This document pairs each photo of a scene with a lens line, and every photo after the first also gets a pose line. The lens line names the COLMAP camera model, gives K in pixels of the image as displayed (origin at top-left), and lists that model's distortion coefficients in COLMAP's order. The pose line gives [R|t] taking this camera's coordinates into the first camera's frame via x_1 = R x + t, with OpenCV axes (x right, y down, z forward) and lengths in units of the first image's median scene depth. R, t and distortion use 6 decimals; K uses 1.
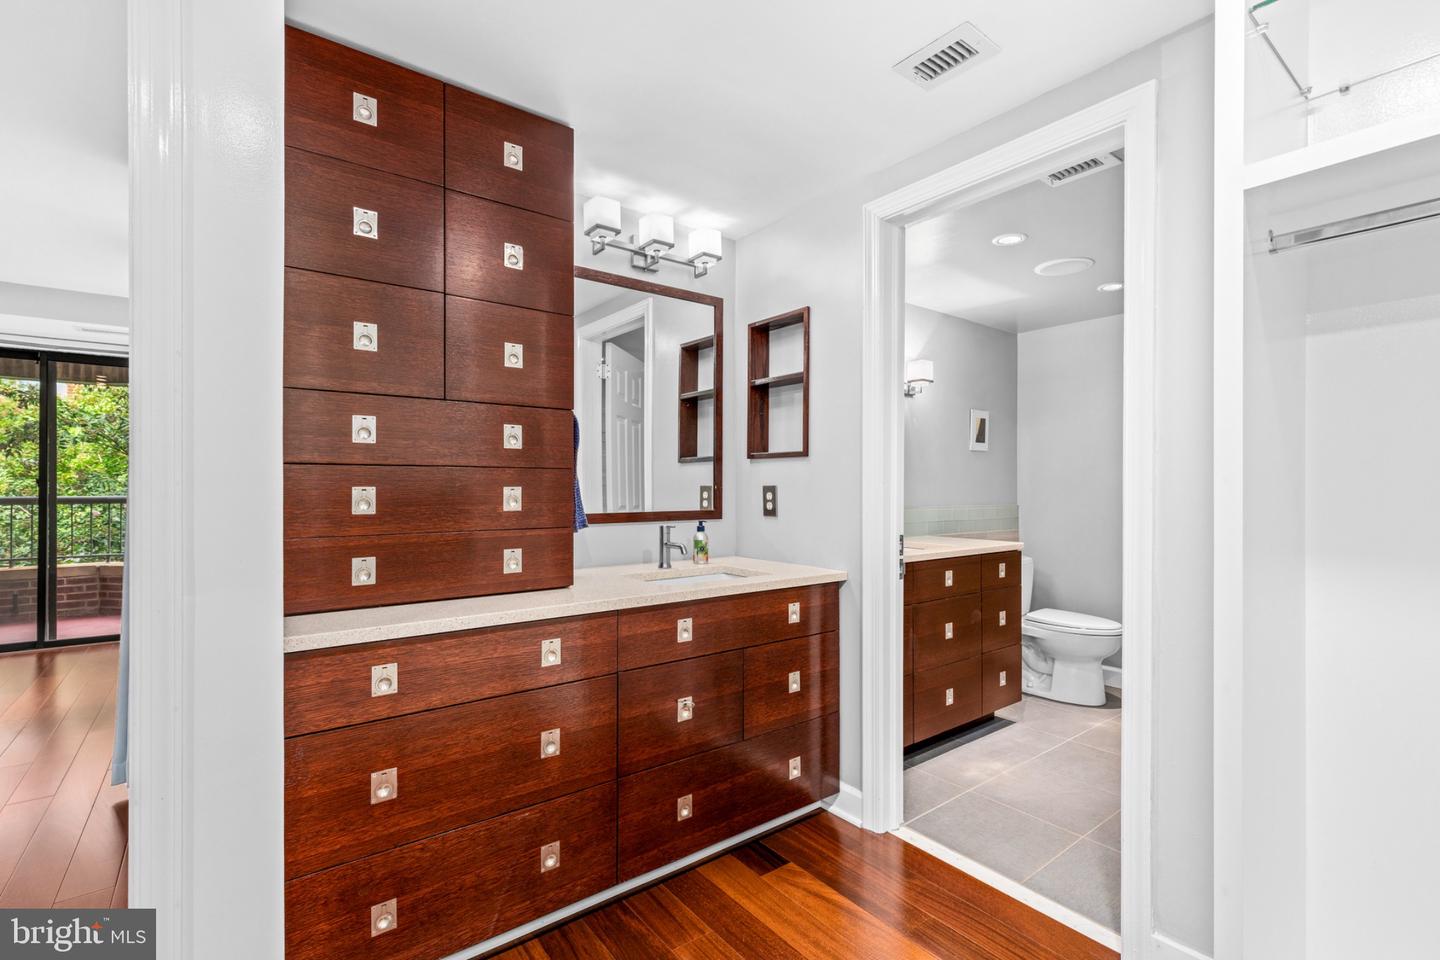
lens RADIAL K [[658.0, 0, 719.1], [0, 658.0, 478.2], [0, 0, 1]] dist [0.002138, 0.000801]
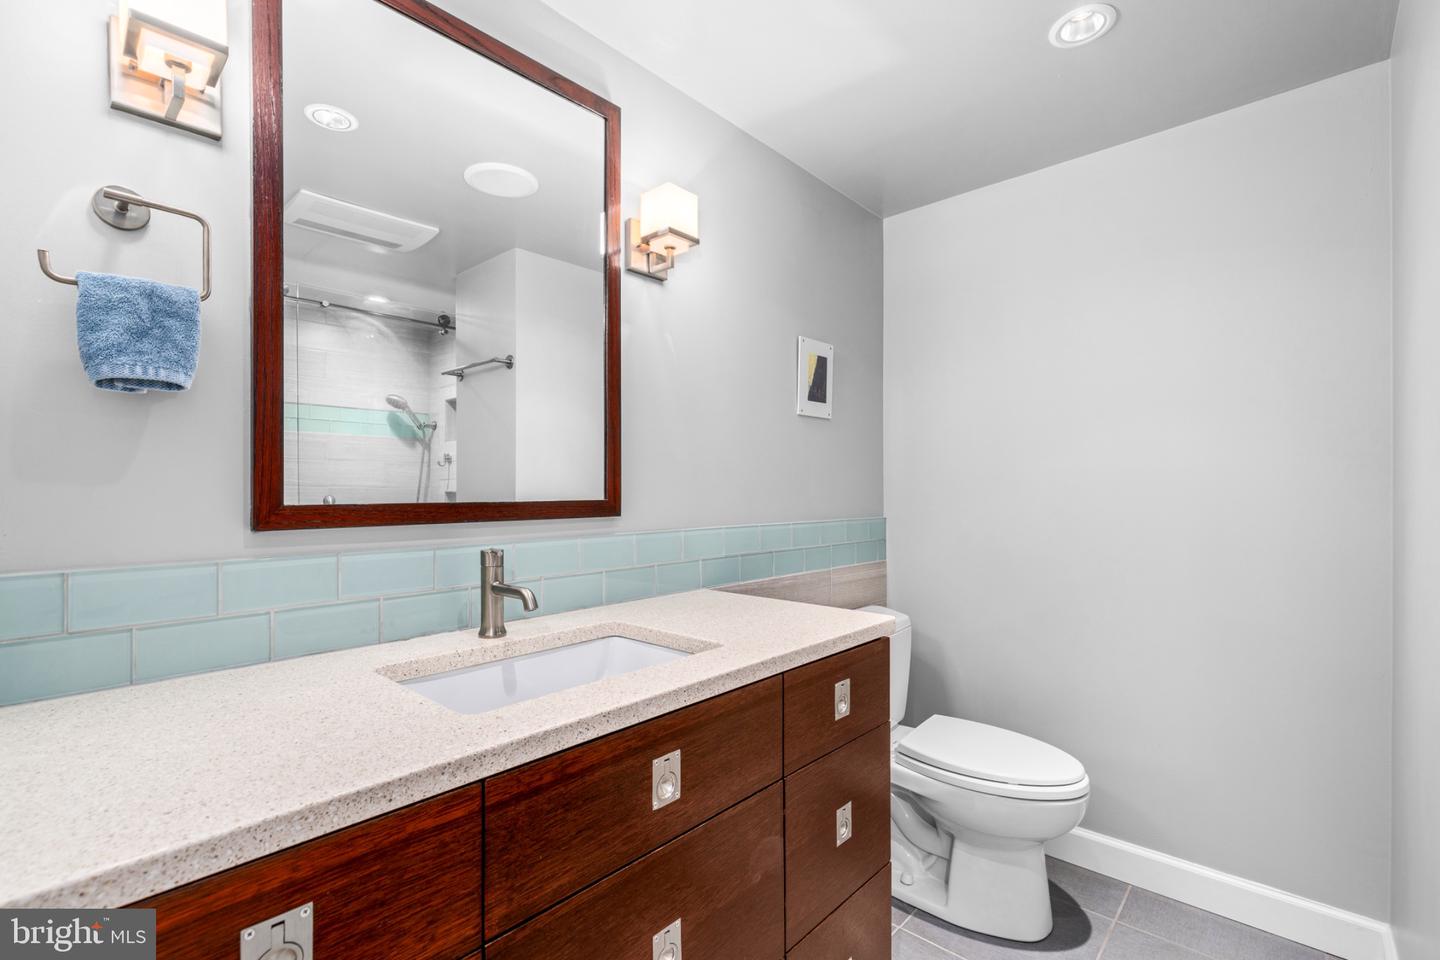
lens RADIAL K [[658.0, 0, 719.7], [0, 658.0, 486.1], [0, 0, 1]] dist [0.002138, 0.000801]
pose [[0.984424, -0.003194, 0.175782, 0.243706], [0.002262, 0.999982, 0.005505, 0.011582], [-0.175797, -0.005022, 0.984414, 0.530006]]
